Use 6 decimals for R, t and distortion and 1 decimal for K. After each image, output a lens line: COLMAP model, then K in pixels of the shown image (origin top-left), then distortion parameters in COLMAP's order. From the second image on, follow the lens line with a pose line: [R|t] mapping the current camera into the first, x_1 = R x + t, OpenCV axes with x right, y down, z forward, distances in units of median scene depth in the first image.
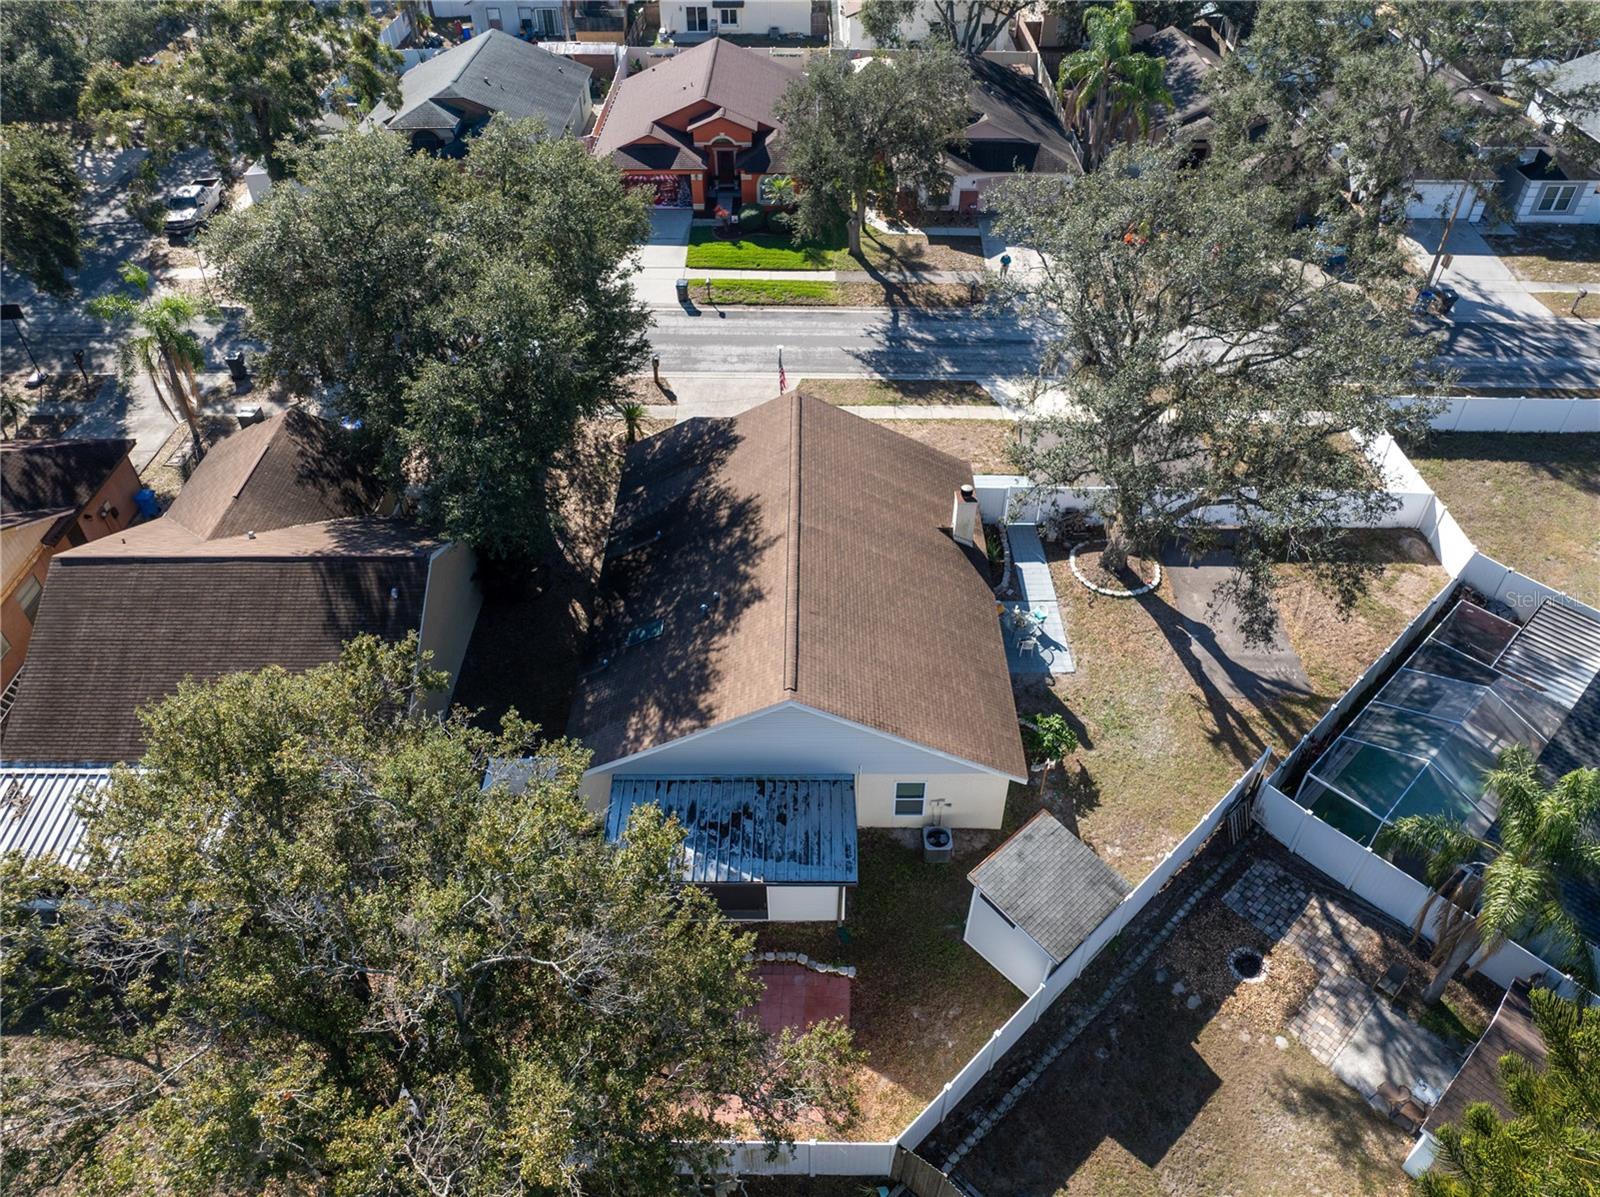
lens RADIAL K [[1137.8, 0, 806.7], [0, 1137.8, 595.7], [0, 0, 1]] dist [-0.049636, 0.019615]
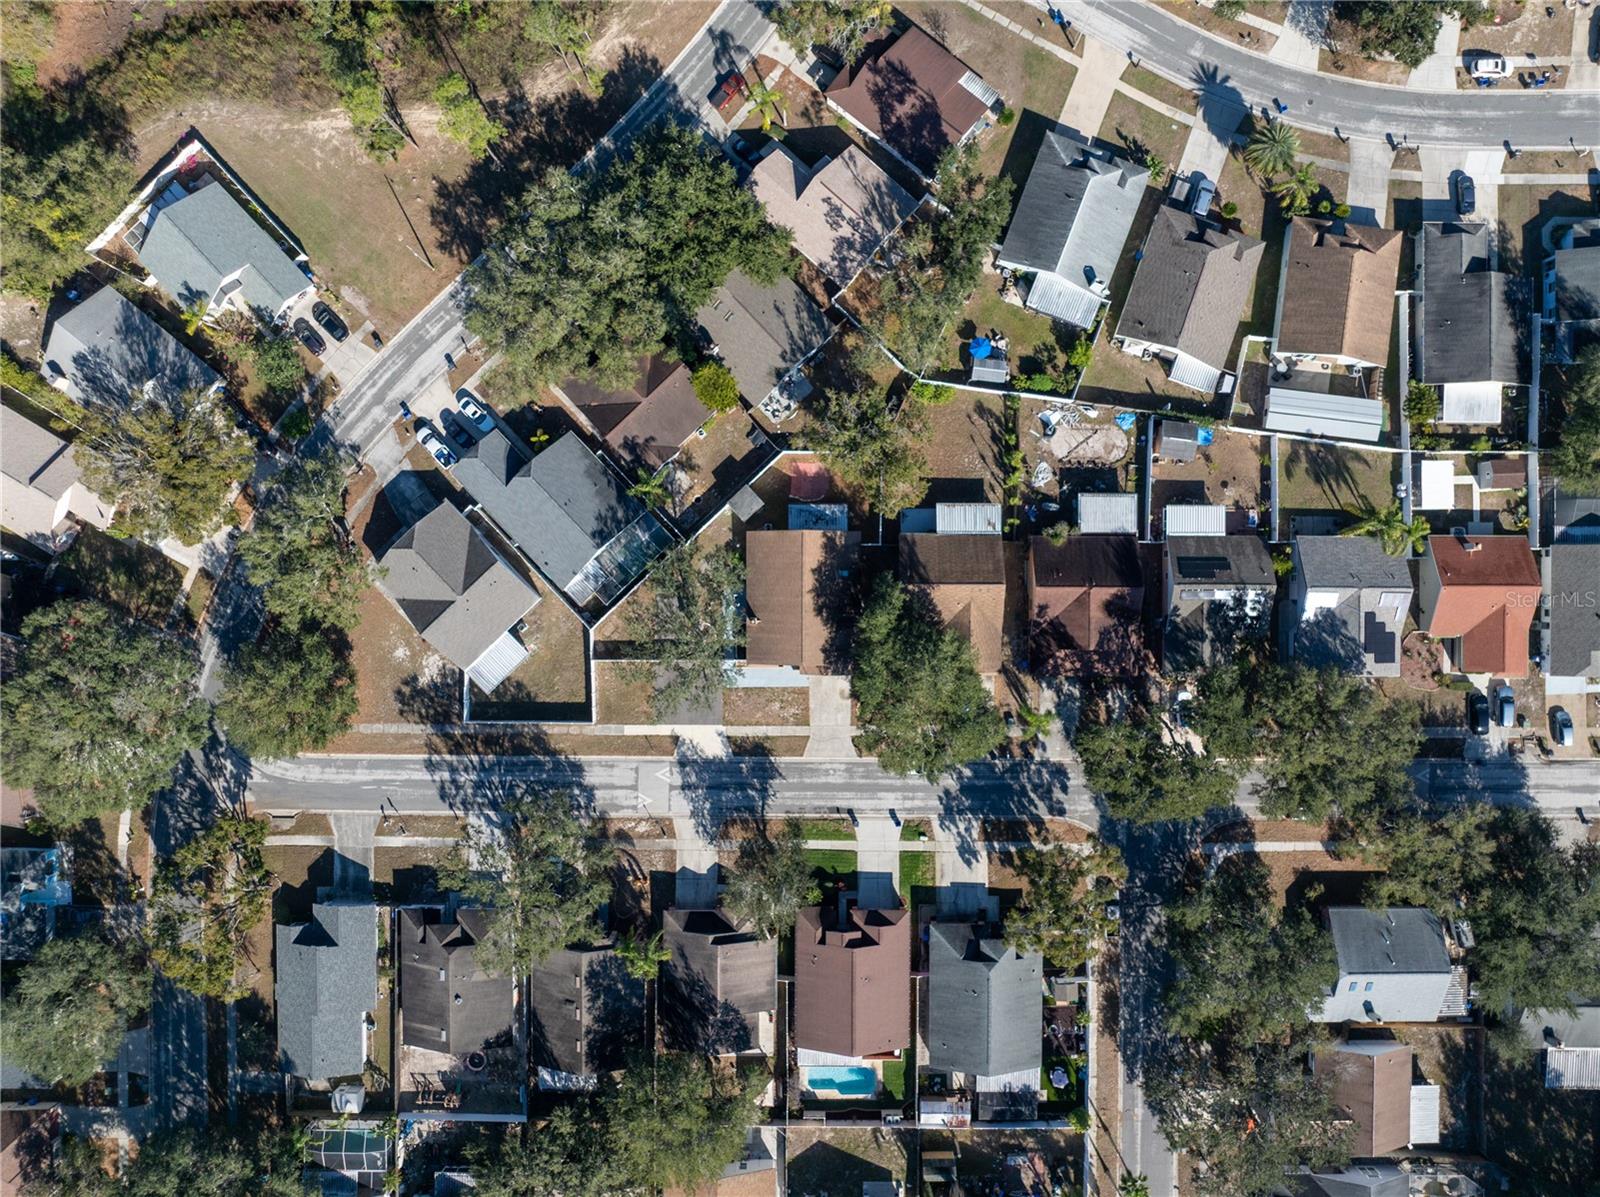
lens RADIAL K [[1122.0, 0, 802.3], [0, 1122.0, 592.6], [0, 0, 1]] dist [-0.003388, 0.023693]
pose [[-0.999912, 0.001696, 0.013130, -0.046412], [0.008709, -0.662693, 0.748840, -2.339386], [0.009971, 0.748889, 0.662620, -1.182170]]
